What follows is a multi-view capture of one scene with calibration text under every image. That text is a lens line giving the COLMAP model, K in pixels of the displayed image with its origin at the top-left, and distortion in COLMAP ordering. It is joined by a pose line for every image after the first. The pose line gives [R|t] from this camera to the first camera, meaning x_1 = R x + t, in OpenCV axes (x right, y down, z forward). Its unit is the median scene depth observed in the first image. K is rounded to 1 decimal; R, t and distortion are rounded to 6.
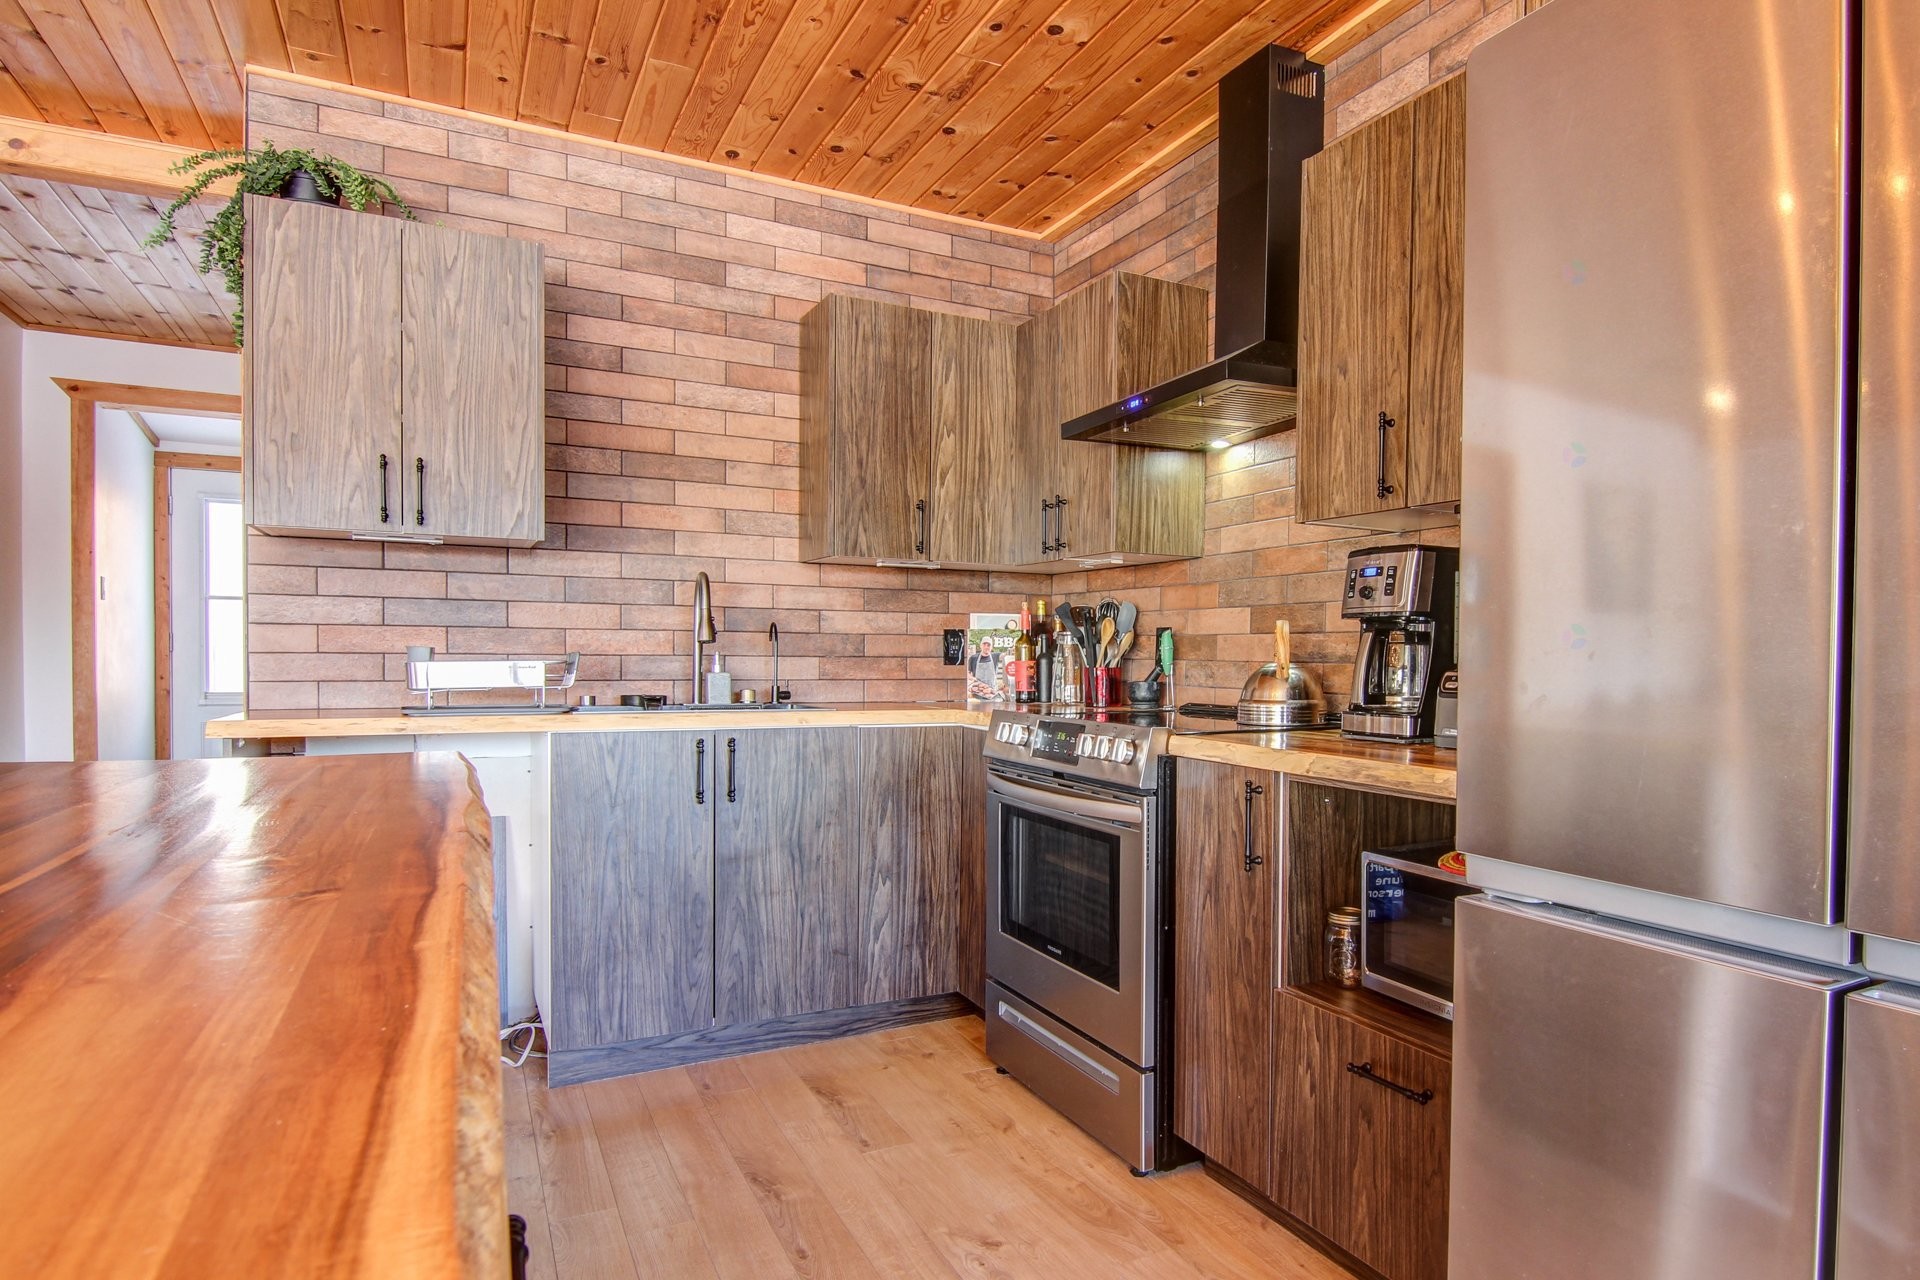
lens RADIAL K [[1023.9, 0, 959.0], [0, 1023.9, 654.8], [0, 0, 1]] dist [-0.017155, -0.003351]
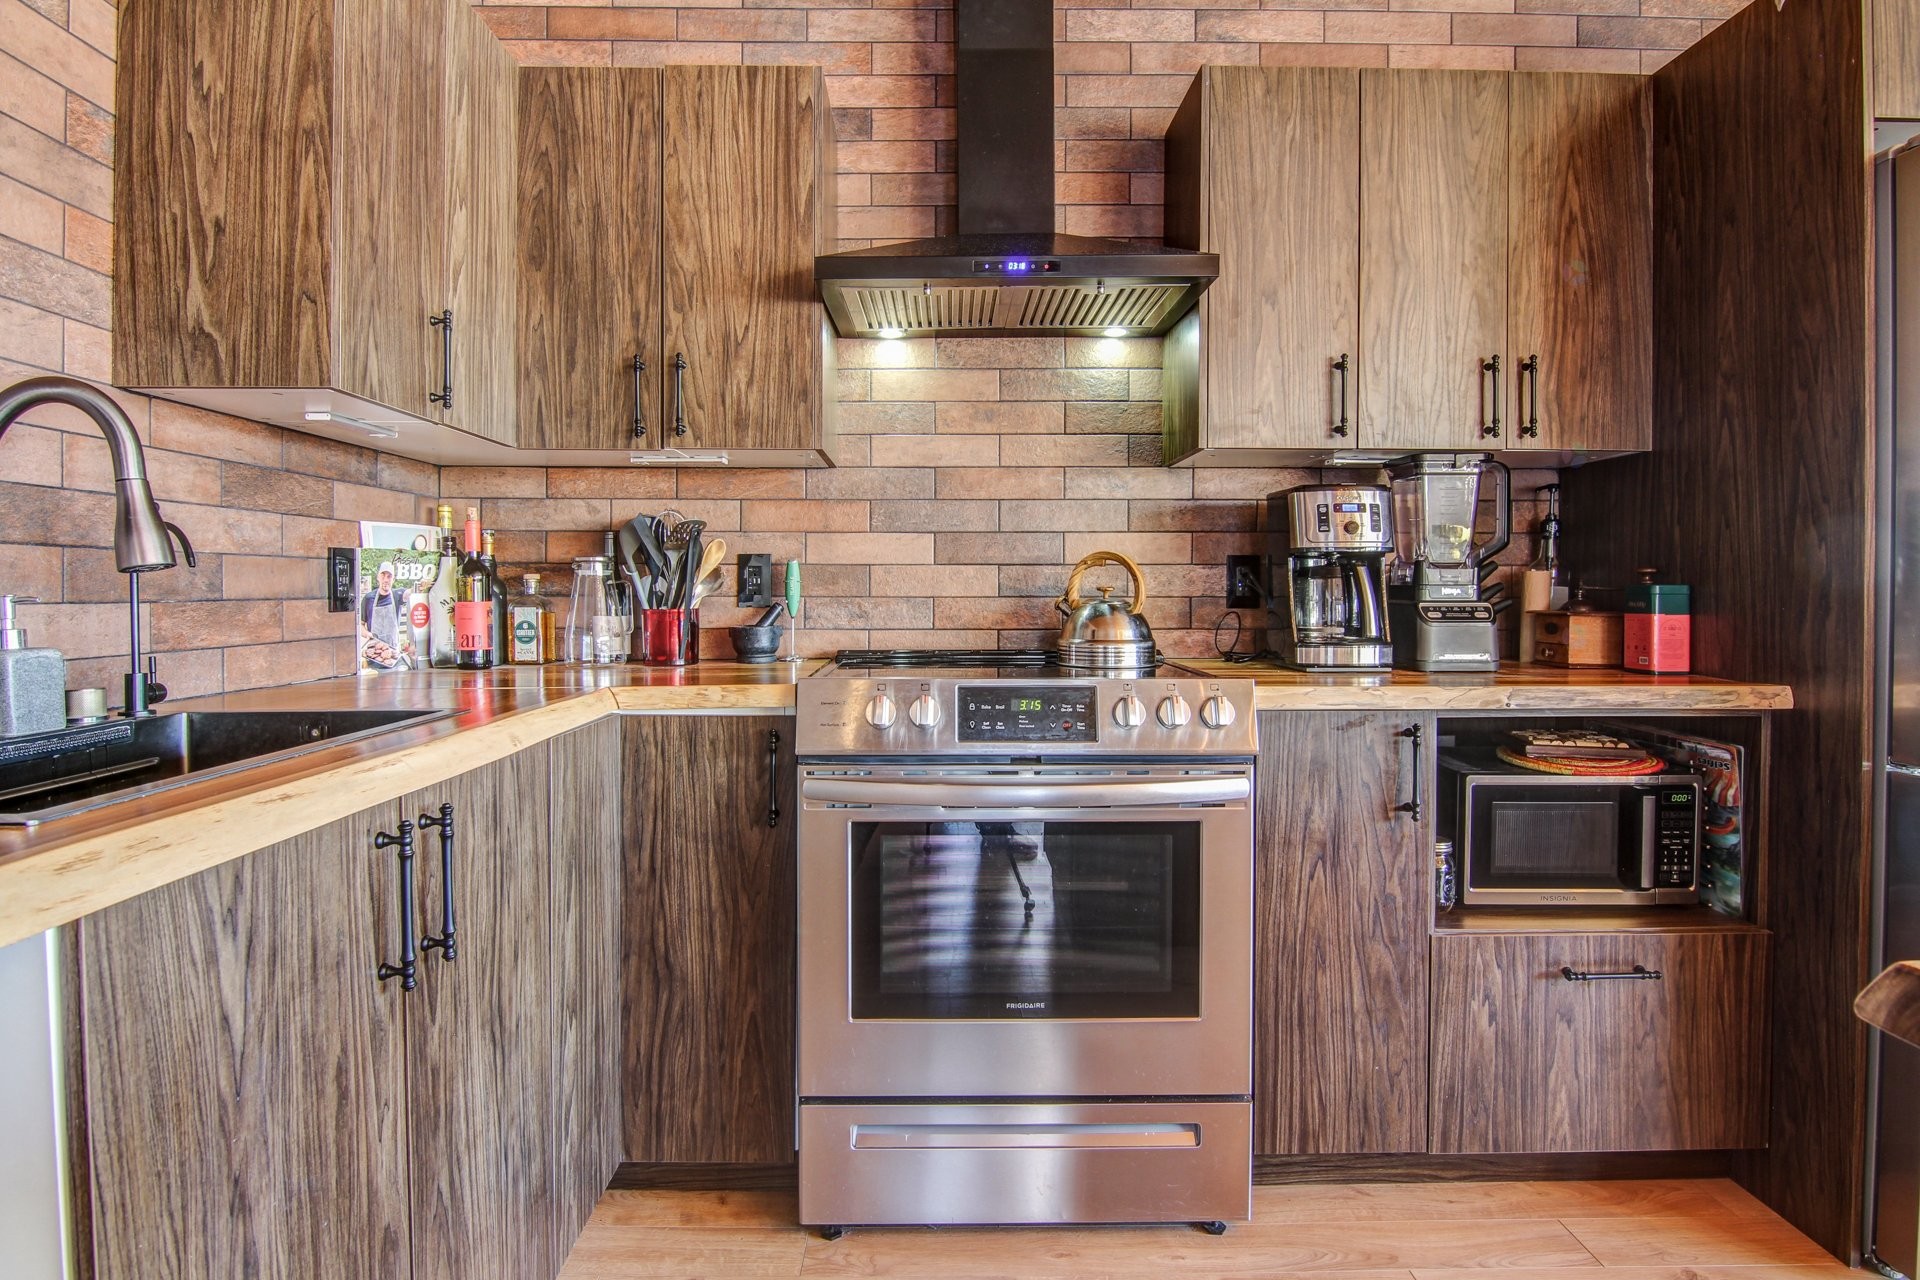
lens RADIAL K [[1023.9, 0, 946.2], [0, 1023.9, 581.9], [0, 0, 1]] dist [-0.017155, -0.003351]
pose [[0.451990, -0.003509, 0.892016, -0.434646], [0.005848, 0.999982, 0.000970, -0.006235], [-0.892004, 0.004778, 0.452003, 0.559771]]
